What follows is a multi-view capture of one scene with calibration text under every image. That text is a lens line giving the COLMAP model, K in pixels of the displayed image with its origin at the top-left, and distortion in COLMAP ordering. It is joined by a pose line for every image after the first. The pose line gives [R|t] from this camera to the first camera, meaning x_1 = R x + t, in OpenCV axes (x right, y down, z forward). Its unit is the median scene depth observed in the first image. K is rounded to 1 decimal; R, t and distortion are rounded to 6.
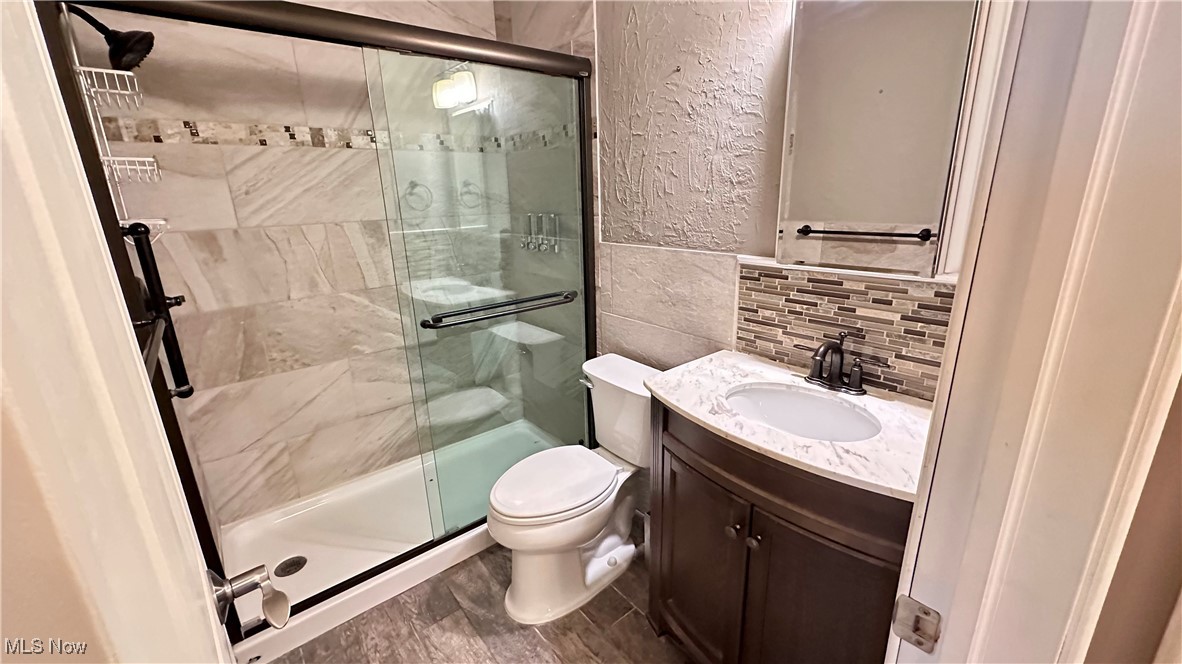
lens RADIAL K [[470.9, 0, 588.3], [0, 470.9, 331.8], [0, 0, 1]] dist [-0.003418, 0.000978]
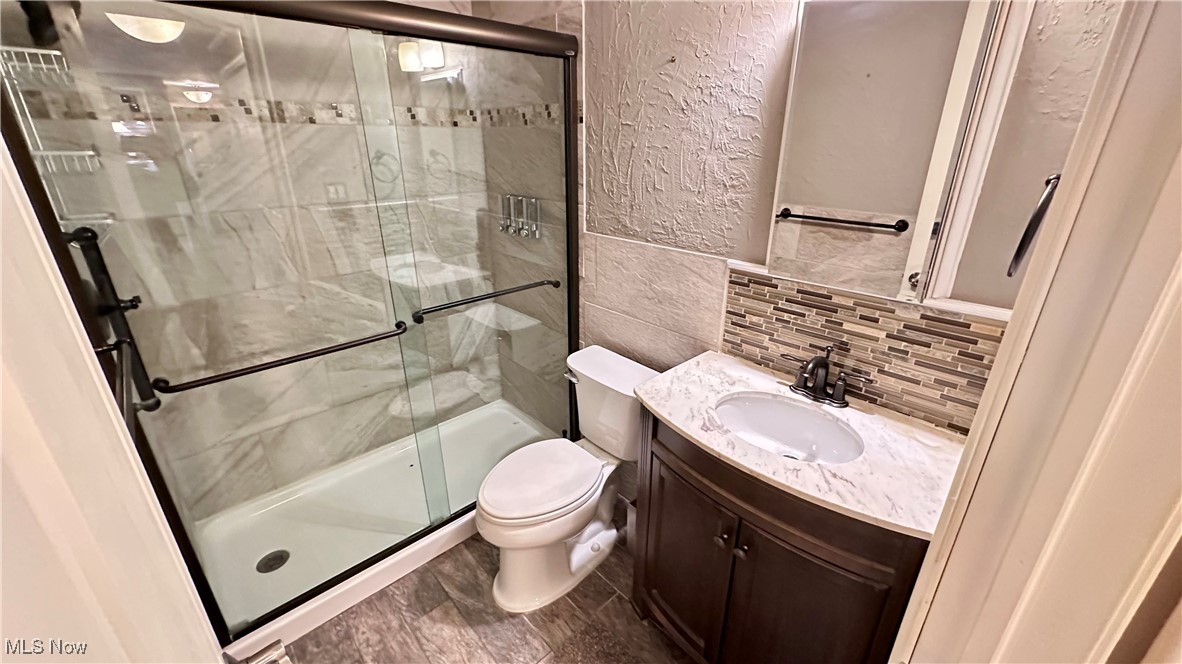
lens RADIAL K [[470.9, 0, 586.8], [0, 470.9, 329.2], [0, 0, 1]] dist [-0.003418, 0.000978]
pose [[0.997636, 0.000753, 0.068722, -0.041926], [-0.007379, 0.995333, 0.096215, -0.095629], [-0.068329, -0.096494, 0.992985, 0.015471]]
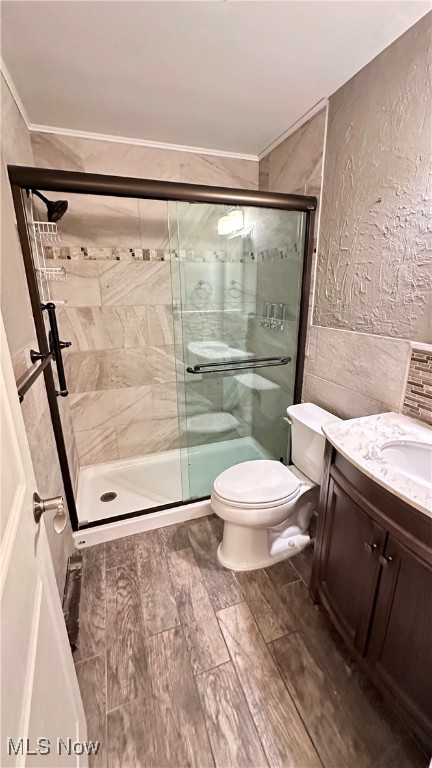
lens RADIAL K [[306.0, 0, 217.5], [0, 306.0, 382.9], [0, 0, 1]] dist [-0.003418, 0.000978]
pose [[0.944360, 0.113542, -0.308696, 0.073834], [-0.108468, 0.993532, 0.033609, -0.017156], [0.310515, 0.001745, 0.950567, 0.024034]]
